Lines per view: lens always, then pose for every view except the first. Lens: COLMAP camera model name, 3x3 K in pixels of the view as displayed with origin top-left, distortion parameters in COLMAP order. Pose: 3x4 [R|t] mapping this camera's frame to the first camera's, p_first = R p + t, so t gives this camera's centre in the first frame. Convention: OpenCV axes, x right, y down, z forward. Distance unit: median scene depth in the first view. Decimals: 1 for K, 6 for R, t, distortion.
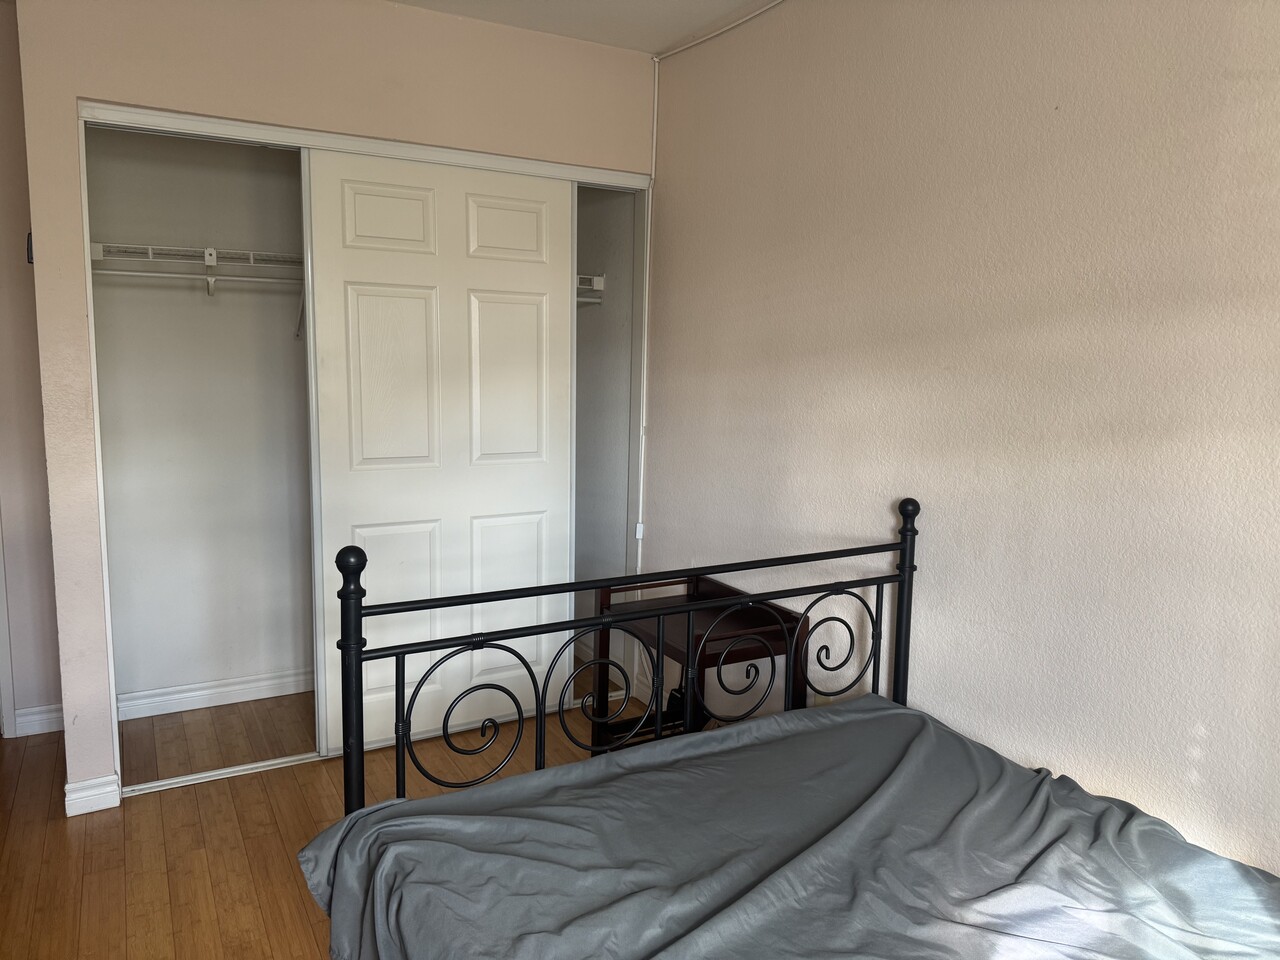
lens RADIAL K [[901.2, 0, 640.0], [0, 901.2, 480.0], [0, 0, 1]] dist [0.003641, -0.009999]
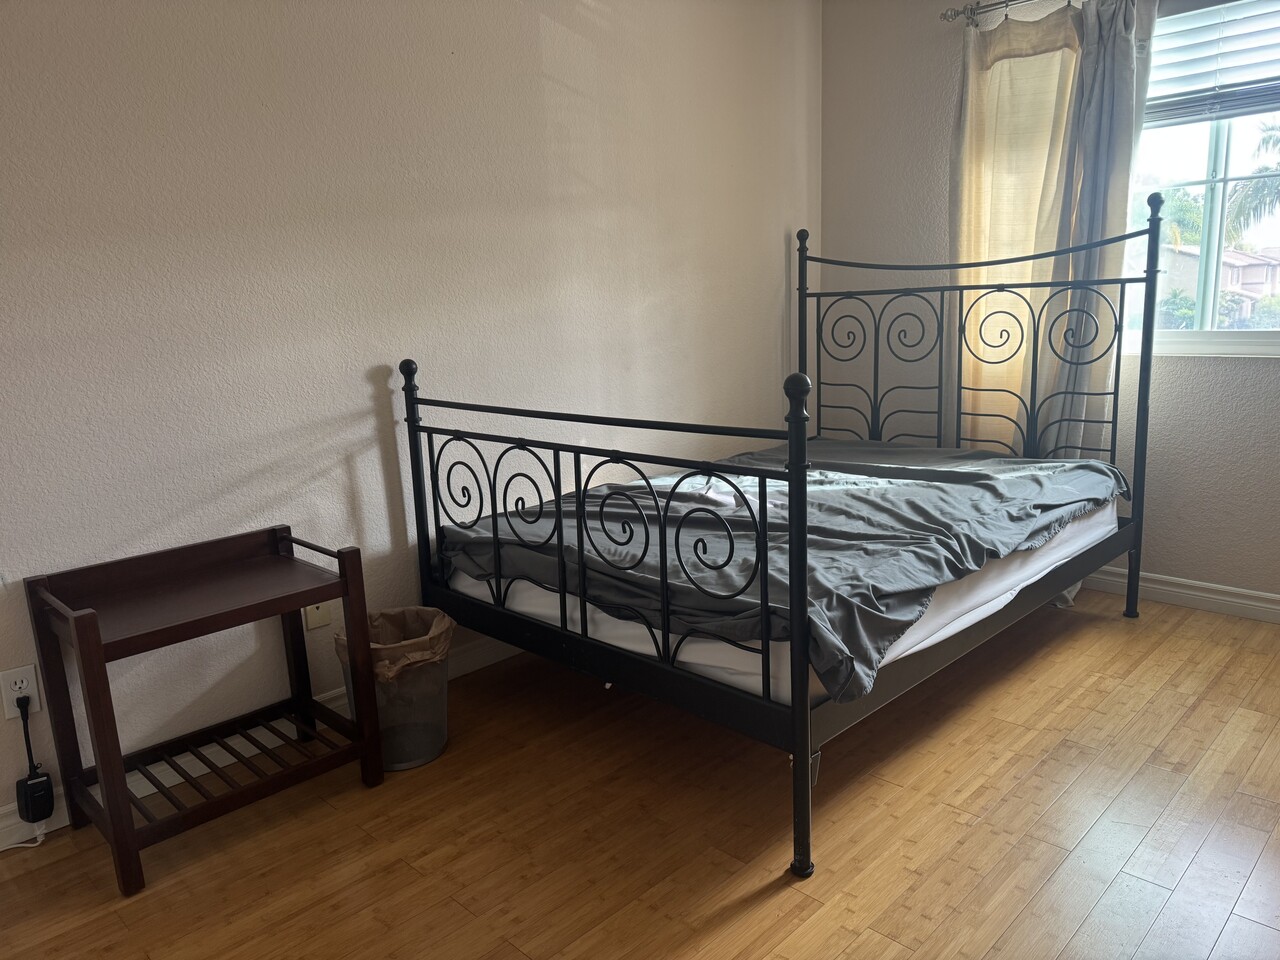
lens RADIAL K [[901.2, 0, 640.0], [0, 901.2, 480.0], [0, 0, 1]] dist [0.003641, -0.009999]
pose [[0.270542, 0.195070, -0.942738, 1.284281], [-0.024628, 0.980338, 0.195782, -0.042276], [0.962393, -0.029750, 0.270027, 0.883022]]
